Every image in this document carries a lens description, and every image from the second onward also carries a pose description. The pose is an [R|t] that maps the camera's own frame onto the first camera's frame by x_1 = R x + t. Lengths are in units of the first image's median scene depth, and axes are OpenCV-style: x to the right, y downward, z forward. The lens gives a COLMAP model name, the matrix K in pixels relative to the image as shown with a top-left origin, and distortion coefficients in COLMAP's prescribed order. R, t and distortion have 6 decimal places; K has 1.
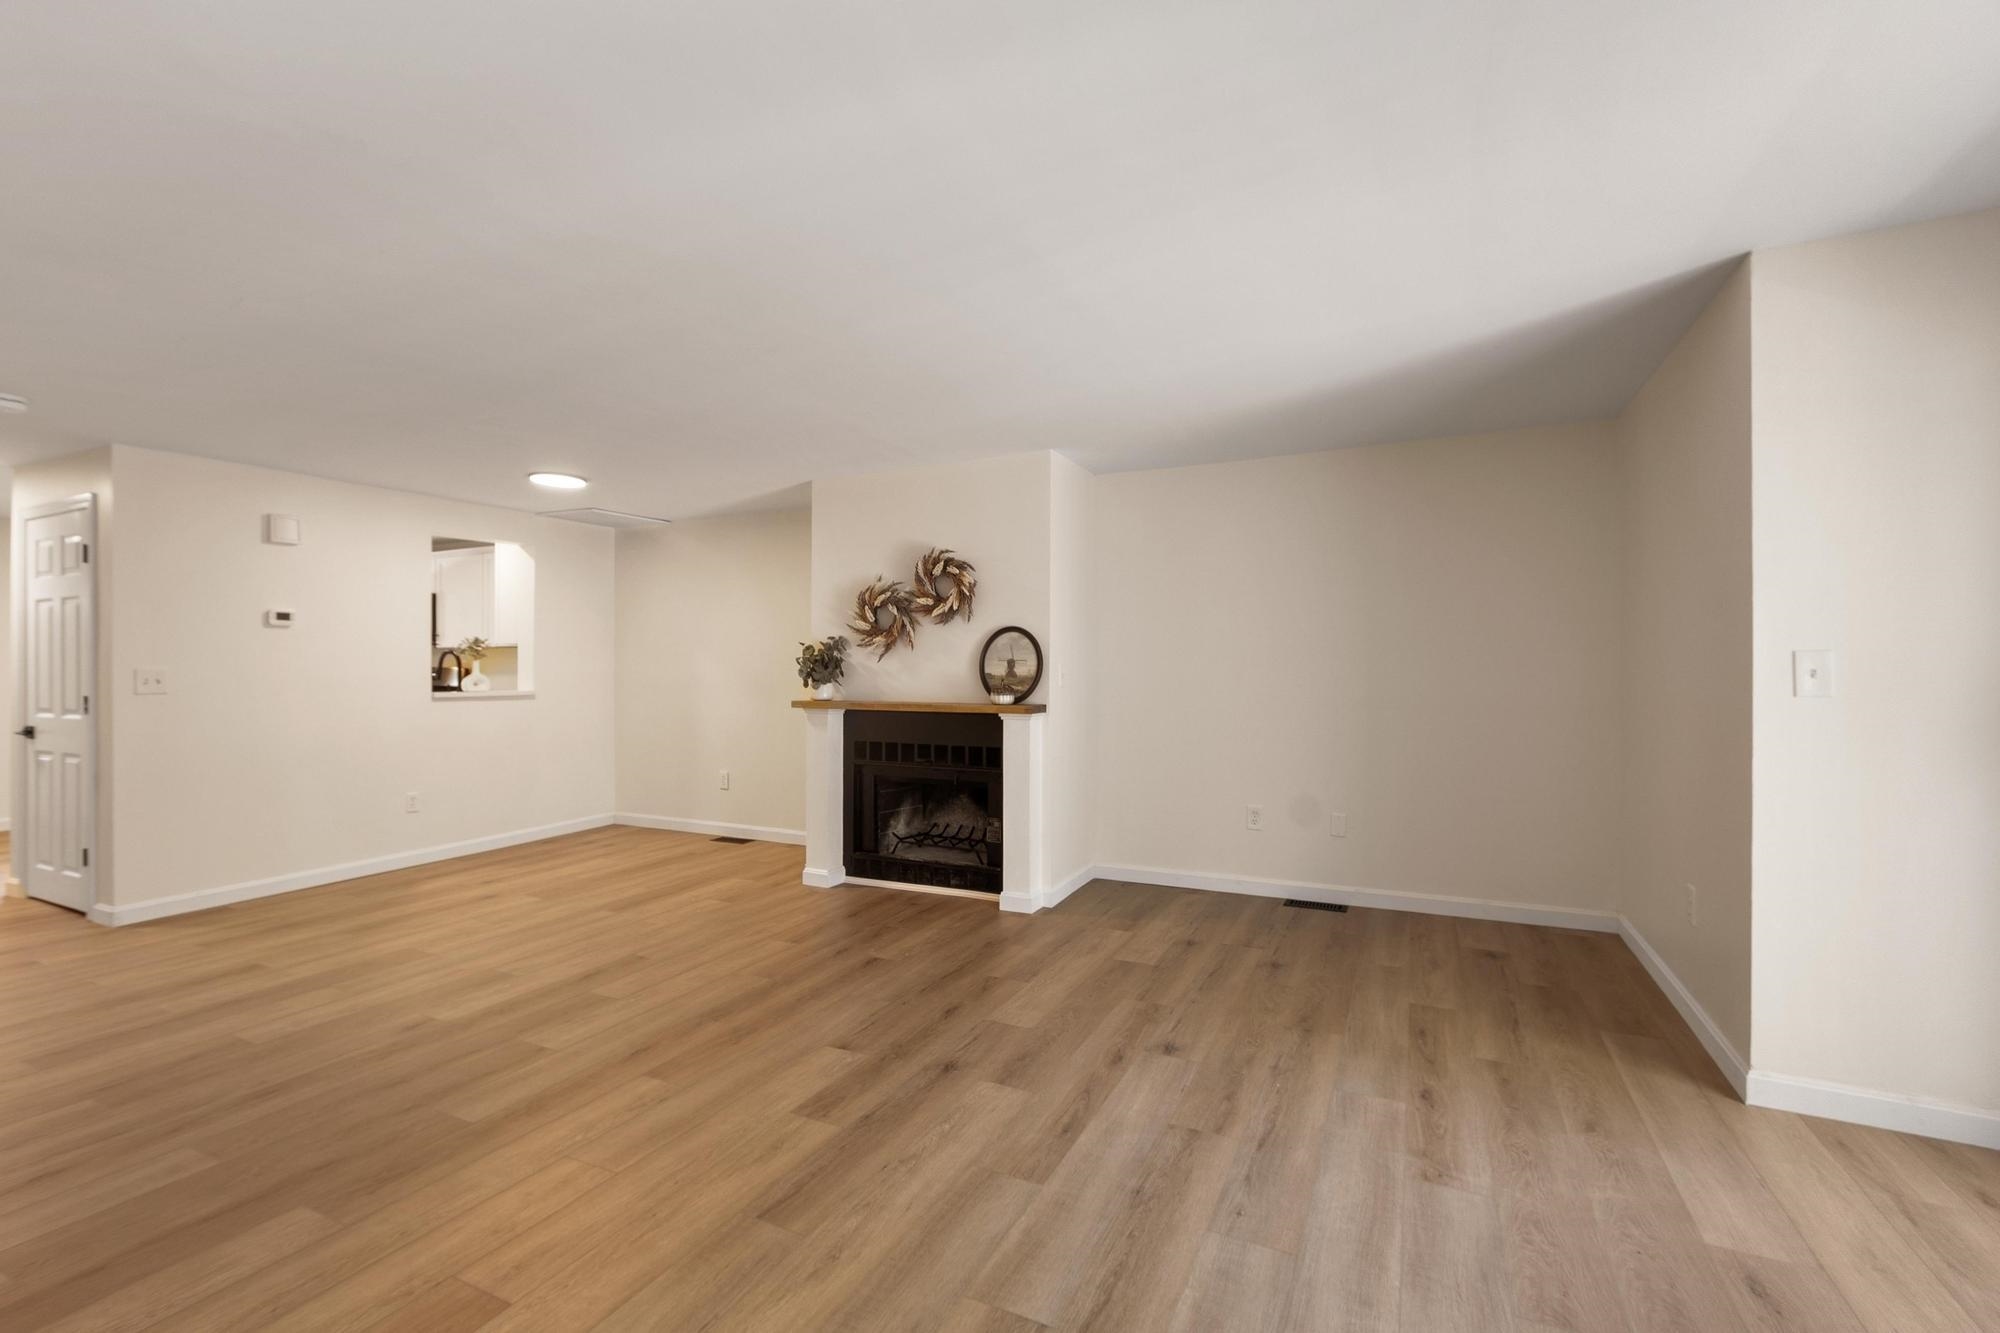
lens RADIAL K [[884.5, 0, 961.6], [0, 884.5, 670.2], [0, 0, 1]] dist [-0.012889, -0.000139]
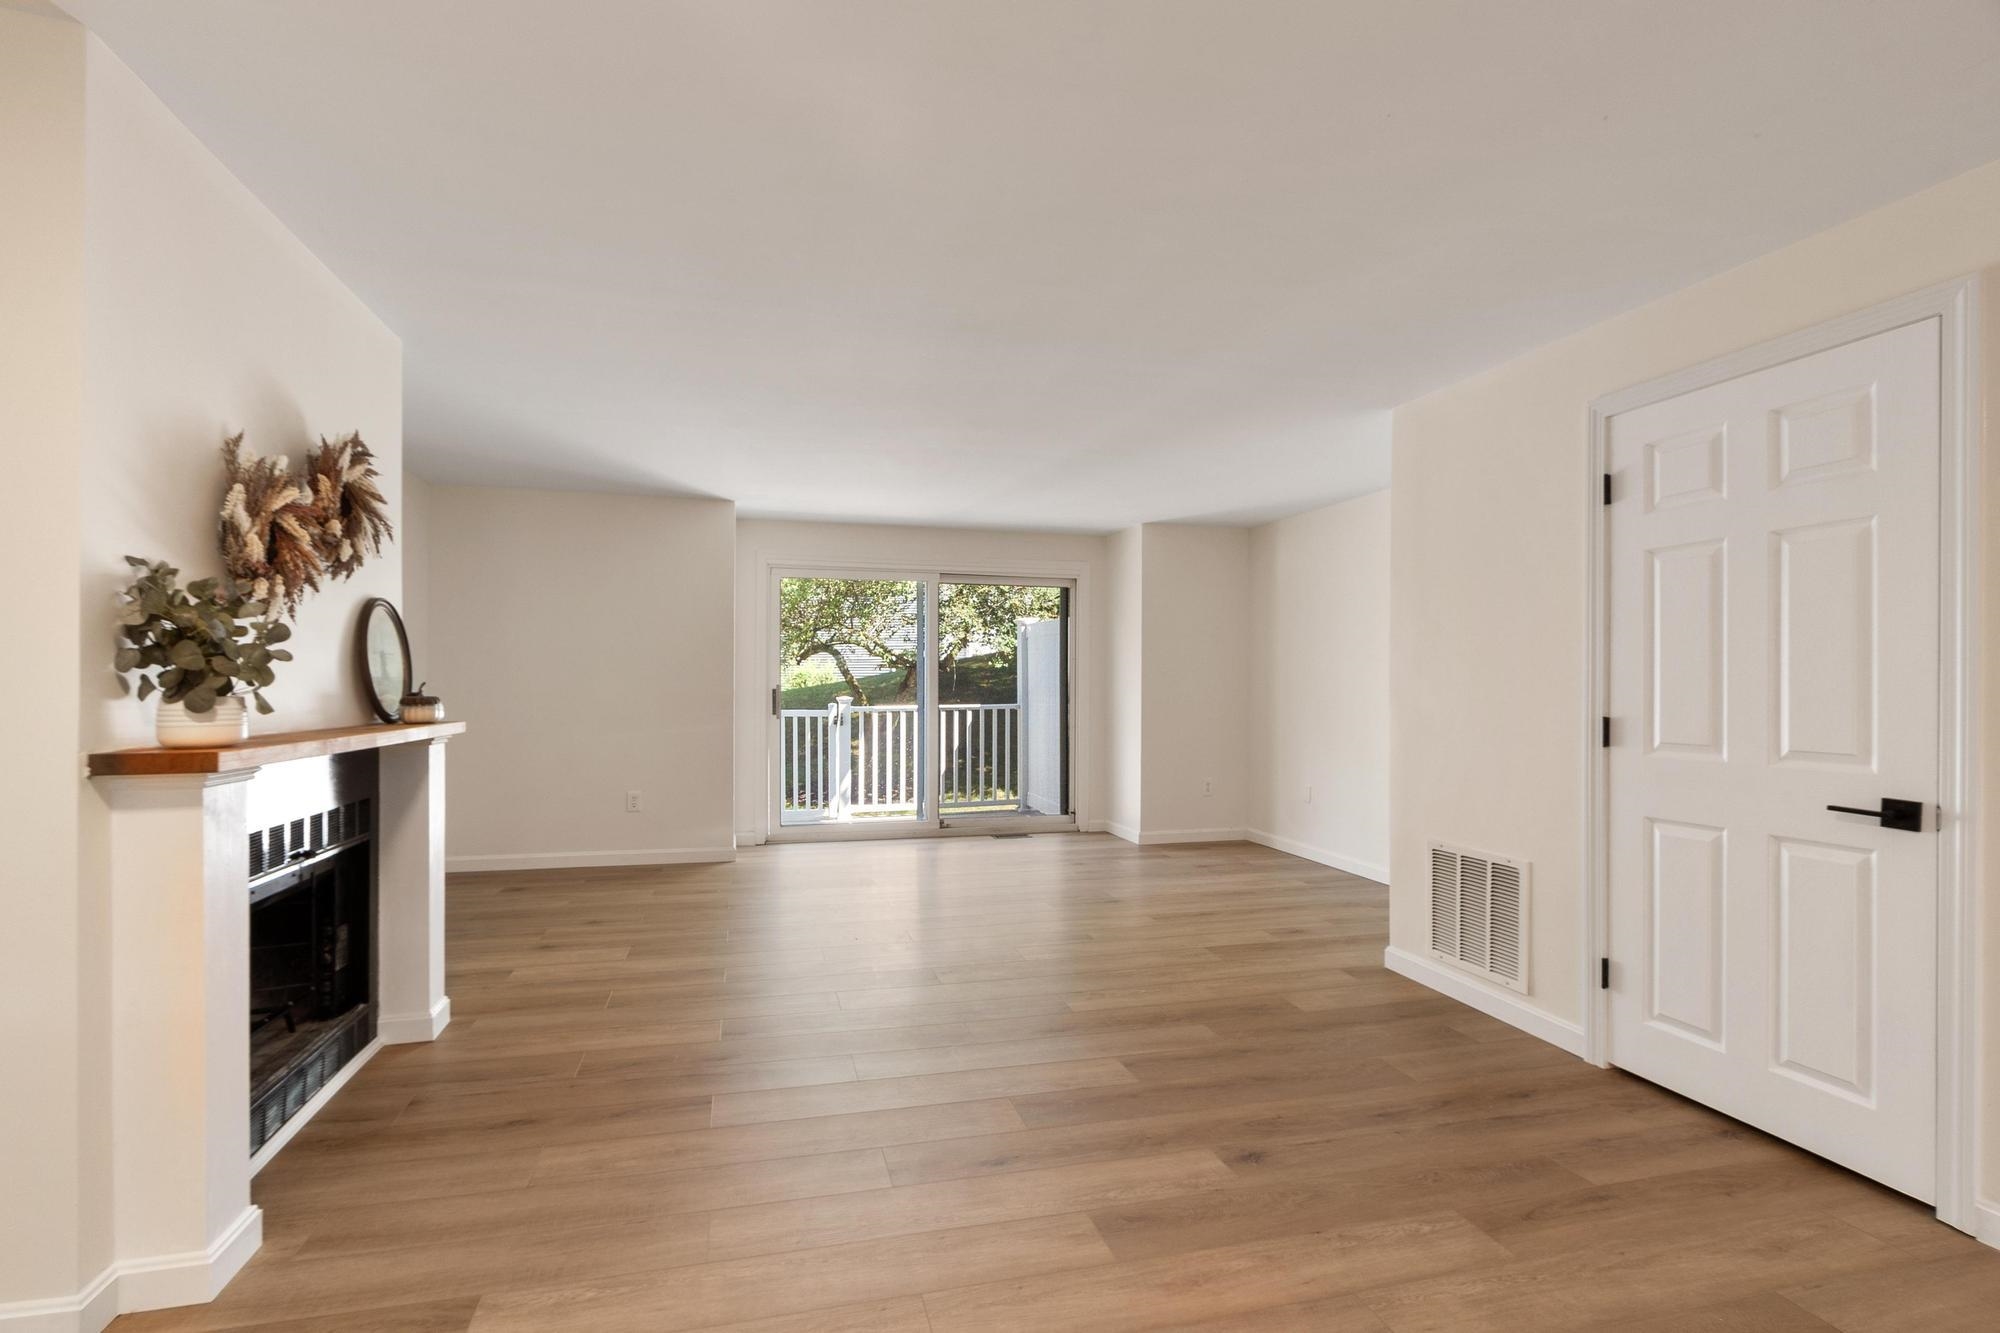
lens RADIAL K [[874.3, 0, 958.0], [0, 874.3, 685.8], [0, 0, 1]] dist [0.000308, -0.000496]
pose [[-0.656912, -0.006357, 0.753941, -0.648158], [-0.011403, 0.999934, -0.001505, 0.008408], [-0.753881, -0.009586, -0.656941, 1.068278]]
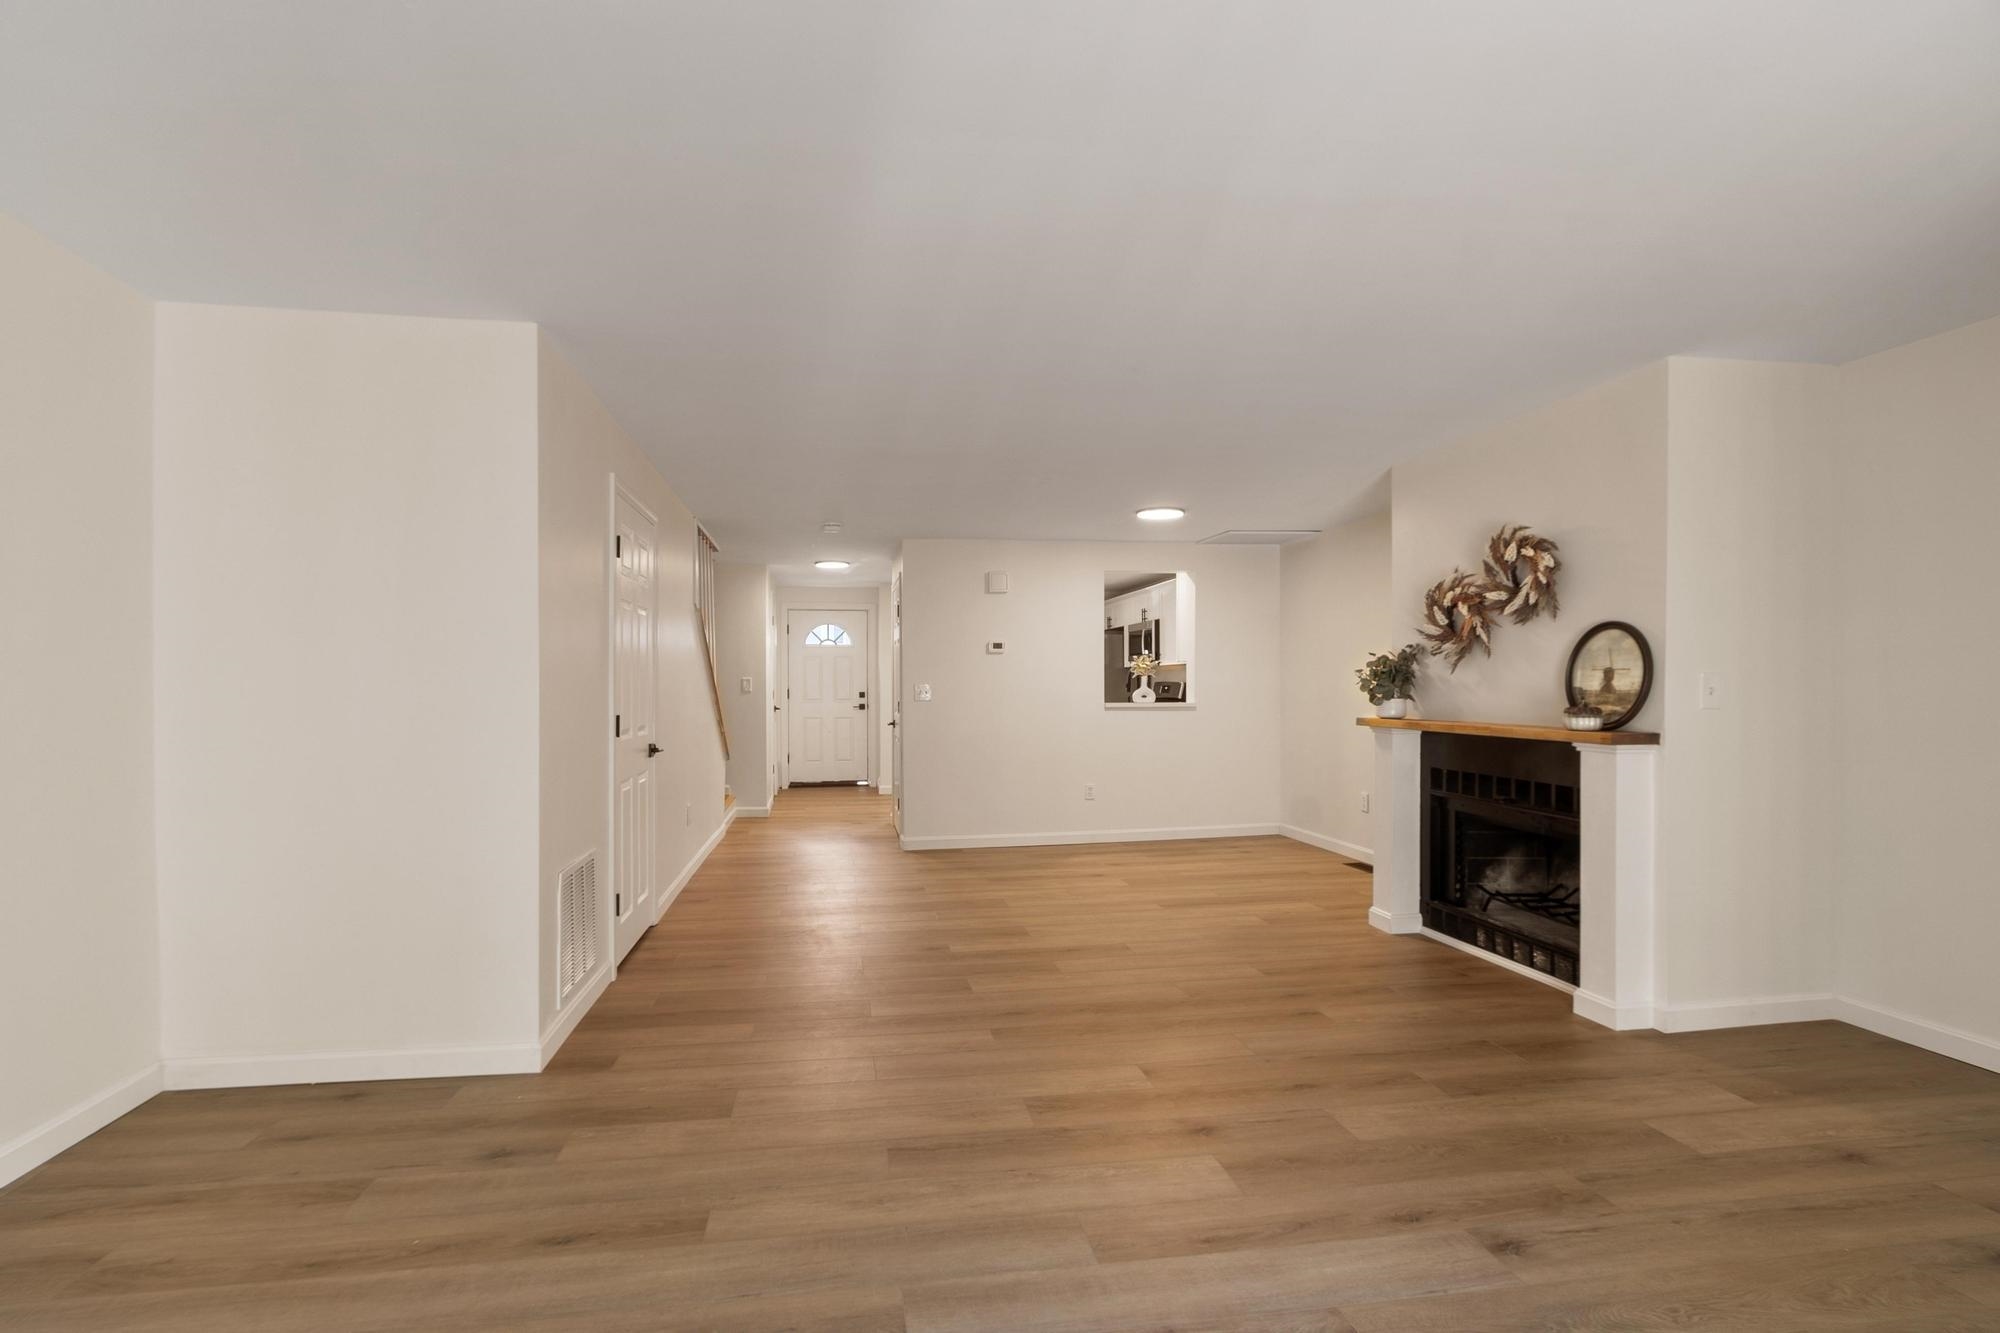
lens RADIAL K [[874.3, 0, 958.0], [0, 874.3, 685.8], [0, 0, 1]] dist [0.000308, -0.000496]
pose [[0.580380, -0.001470, -0.814345, 0.316185], [0.004513, 0.999989, 0.001412, -0.001046], [0.814334, -0.004495, 0.580380, 0.160730]]
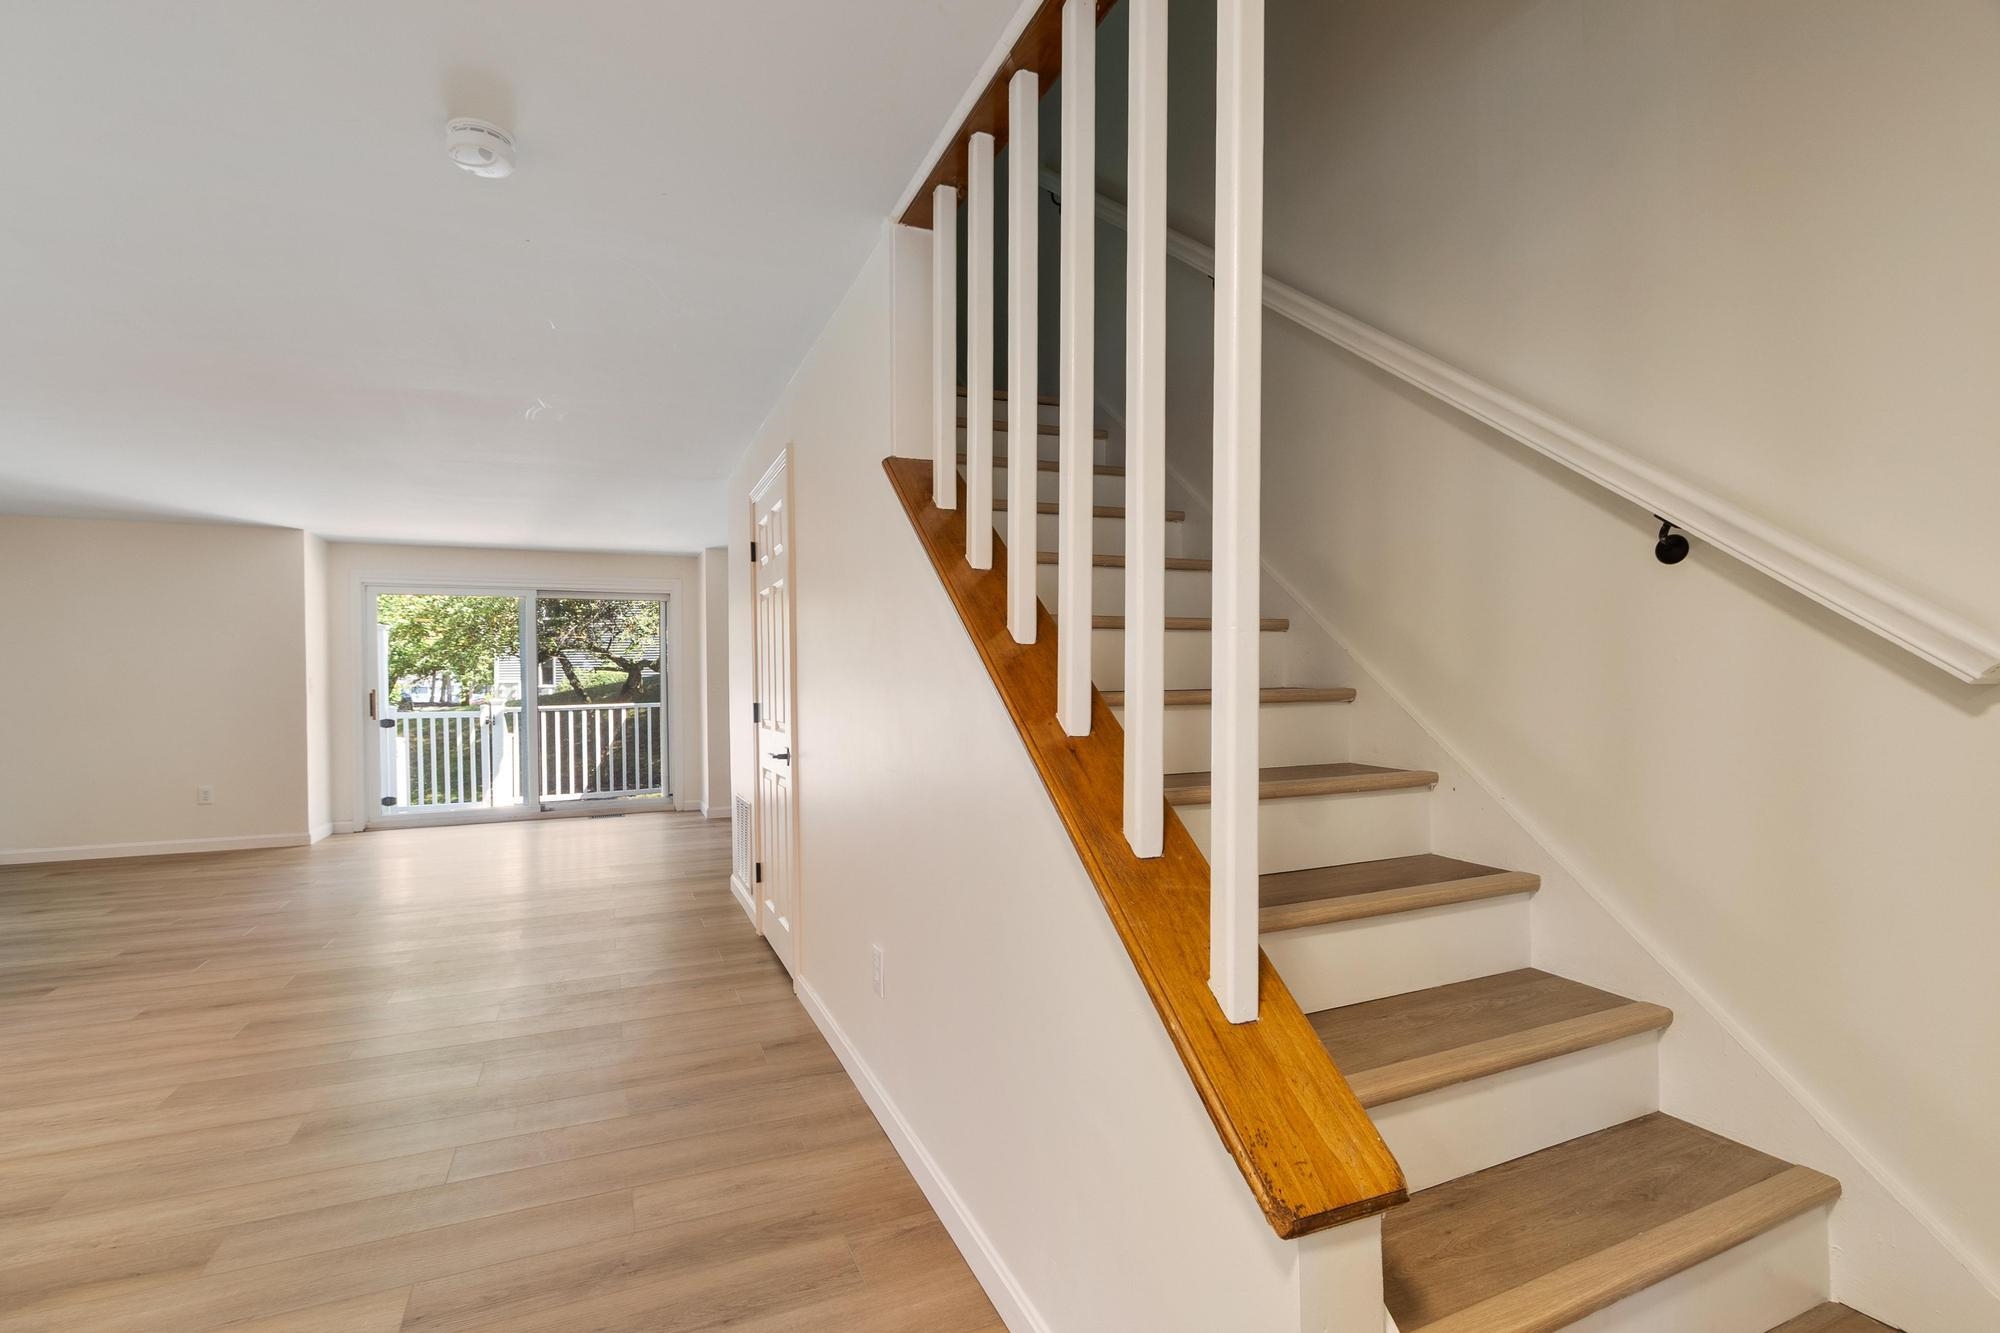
lens RADIAL K [[874.3, 0, 958.0], [0, 874.3, 685.8], [0, 0, 1]] dist [0.000308, -0.000496]
pose [[-0.766773, 0.006061, 0.641890, -1.212986], [0.007833, 0.999969, -0.000085, 0.008960], [-0.641871, 0.004963, -0.766797, 0.907219]]
